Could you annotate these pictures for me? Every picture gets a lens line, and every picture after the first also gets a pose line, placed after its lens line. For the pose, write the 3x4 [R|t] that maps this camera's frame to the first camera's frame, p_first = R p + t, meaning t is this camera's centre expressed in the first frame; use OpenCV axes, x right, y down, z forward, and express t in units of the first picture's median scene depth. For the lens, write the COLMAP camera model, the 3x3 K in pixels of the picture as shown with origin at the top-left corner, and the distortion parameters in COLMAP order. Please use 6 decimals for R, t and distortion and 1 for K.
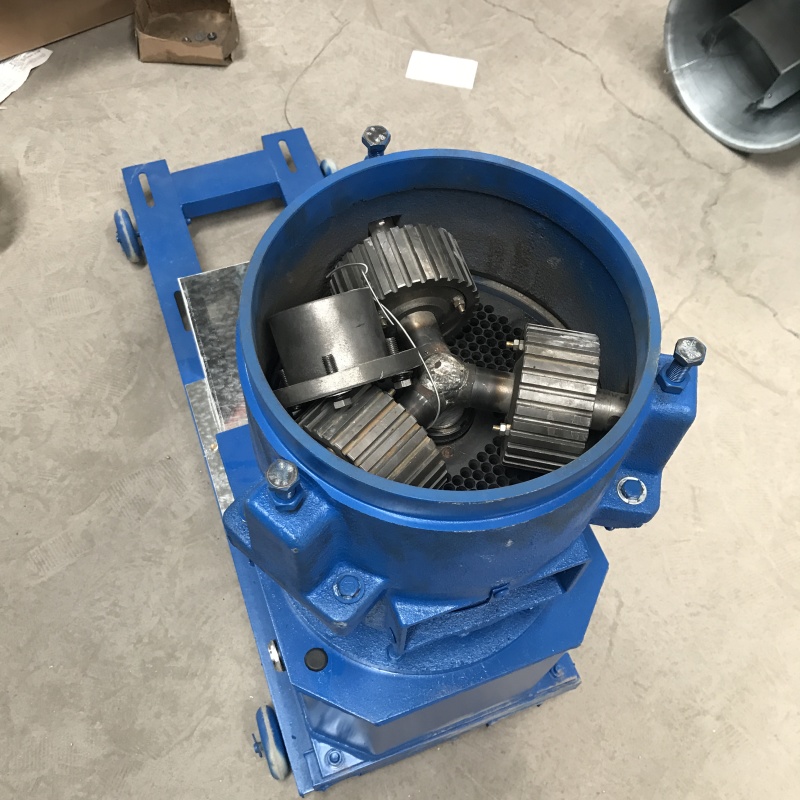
lens RADIAL K [[894.0, 0, 404.7], [0, 894.0, 387.6], [0, 0, 1]] dist [0.005755, -0.007221]
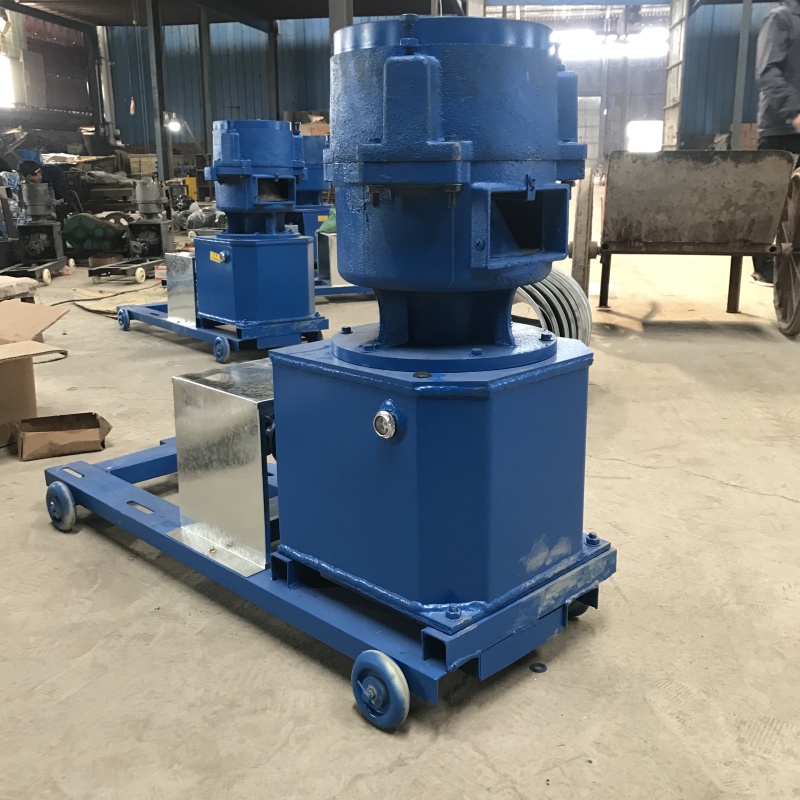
lens RADIAL K [[878.6, 0, 405.9], [0, 878.6, 399.3], [0, 0, 1]] dist [0.003024, 0.020241]
pose [[0.909444, -0.158932, 0.384255, -0.353806], [0.386022, 0.666222, -0.638071, 0.654436], [-0.154589, 0.728621, 0.667243, 0.140939]]
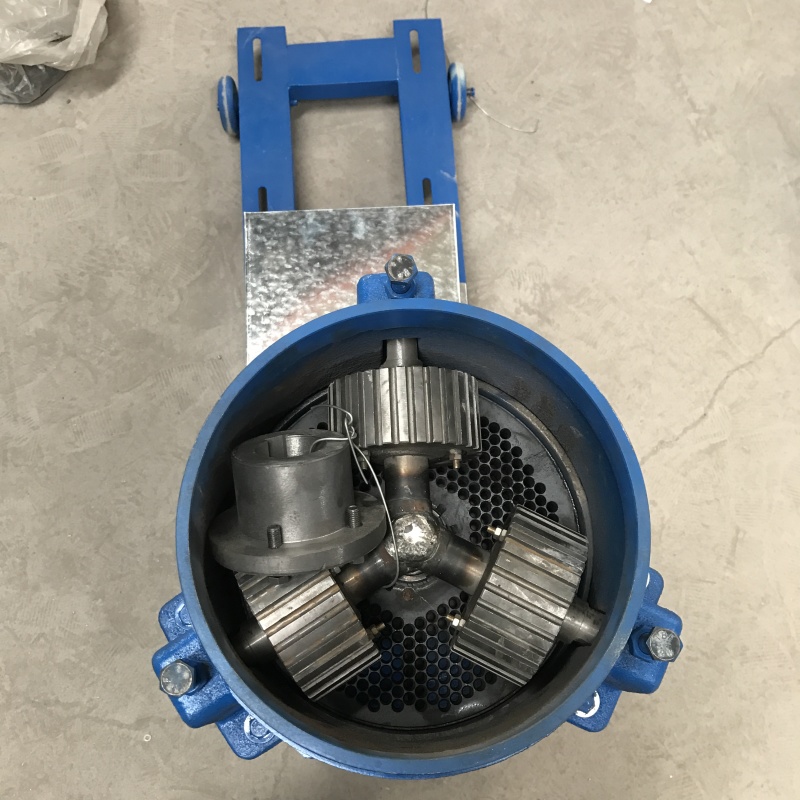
lens RADIAL K [[894.0, 0, 404.7], [0, 894.0, 387.6], [0, 0, 1]] dist [0.005755, -0.007221]
pose [[0.960833, 0.258849, -0.098978, 0.040156], [-0.229109, 0.942893, 0.241790, -0.177782], [0.155913, -0.209643, 0.965267, 0.068860]]
